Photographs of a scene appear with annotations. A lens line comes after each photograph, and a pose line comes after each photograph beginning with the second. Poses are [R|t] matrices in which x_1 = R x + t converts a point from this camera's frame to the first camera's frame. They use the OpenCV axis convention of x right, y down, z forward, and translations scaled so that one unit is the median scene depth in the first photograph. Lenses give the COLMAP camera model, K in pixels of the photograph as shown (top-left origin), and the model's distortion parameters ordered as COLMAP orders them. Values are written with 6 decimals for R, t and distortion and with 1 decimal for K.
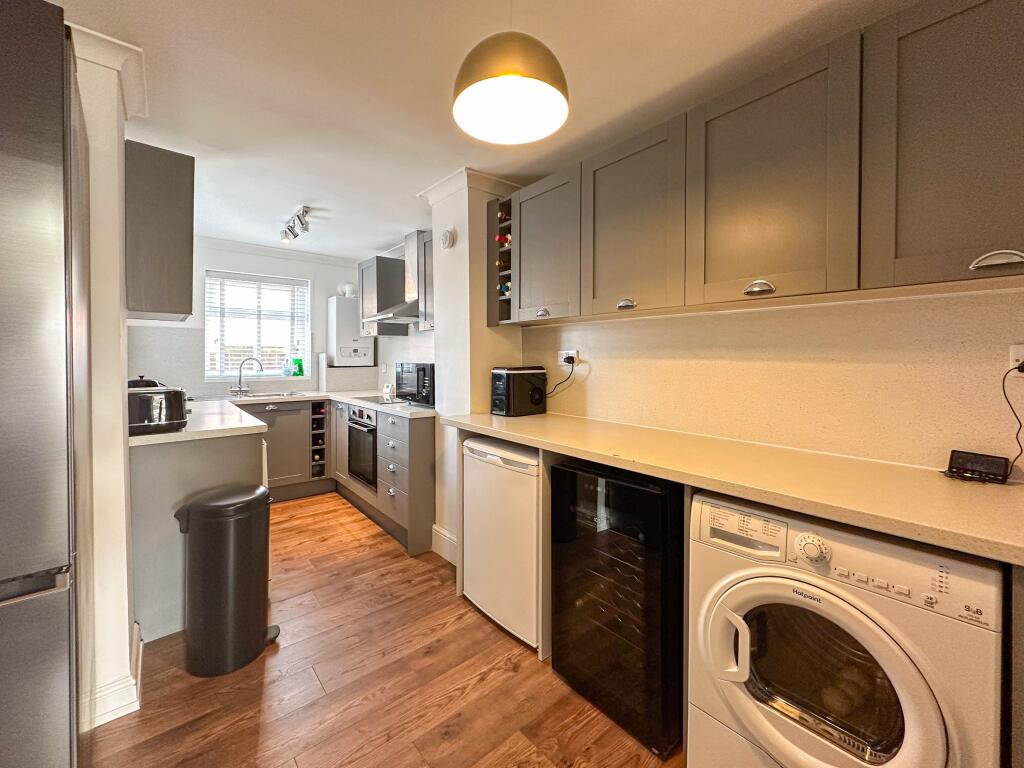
lens RADIAL K [[413.7, 0, 500.3], [0, 413.7, 360.8], [0, 0, 1]] dist [-0.007237, 0.002040]
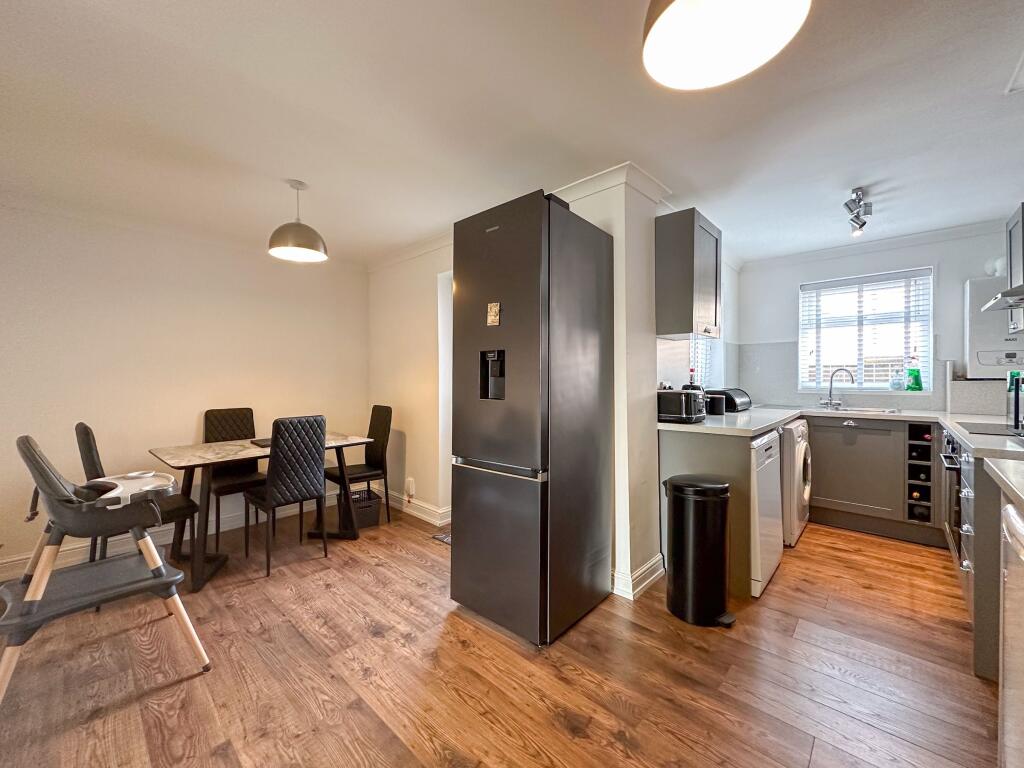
lens RADIAL K [[413.7, 0, 520.9], [0, 413.7, 382.5], [0, 0, 1]] dist [-0.007237, 0.002040]
pose [[0.132534, 0.012380, -0.991101, 0.223715], [-0.001479, 0.999923, 0.012293, 0.013542], [0.991177, -0.000163, 0.132543, 0.161166]]
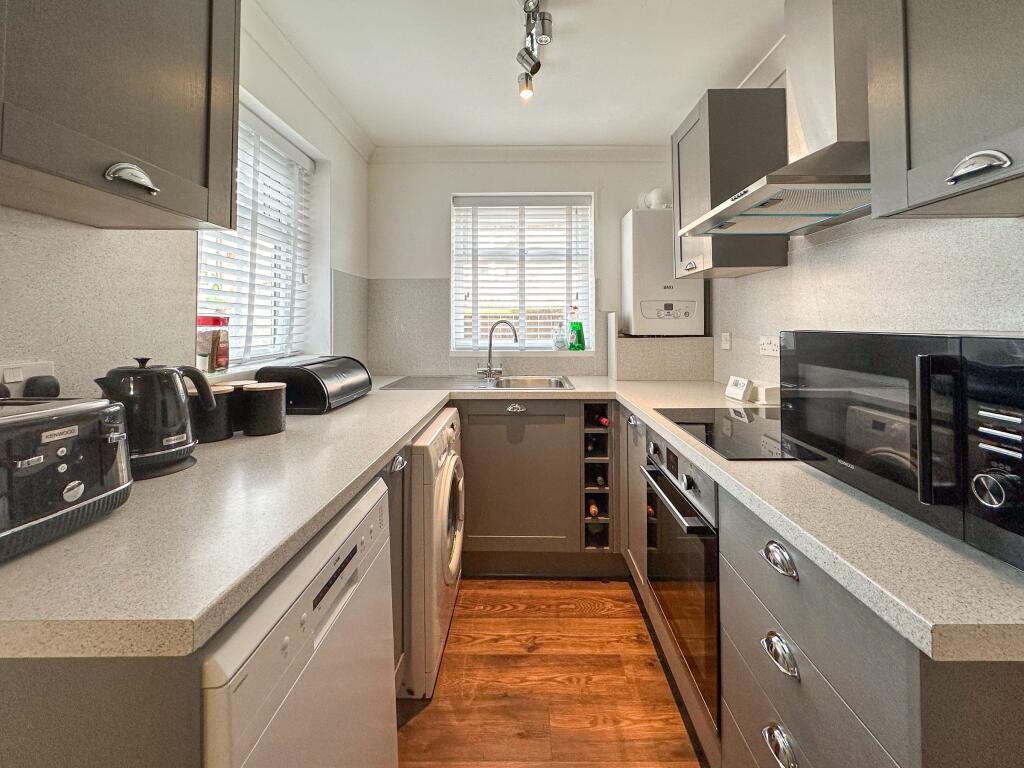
lens RADIAL K [[413.7, 0, 525.3], [0, 413.7, 312.8], [0, 0, 1]] dist [-0.007237, 0.002040]
pose [[0.764055, -0.020560, -0.644824, -0.168112], [-0.001713, 0.999424, -0.033896, 0.002314], [0.645149, 0.027003, 0.763580, 0.540279]]
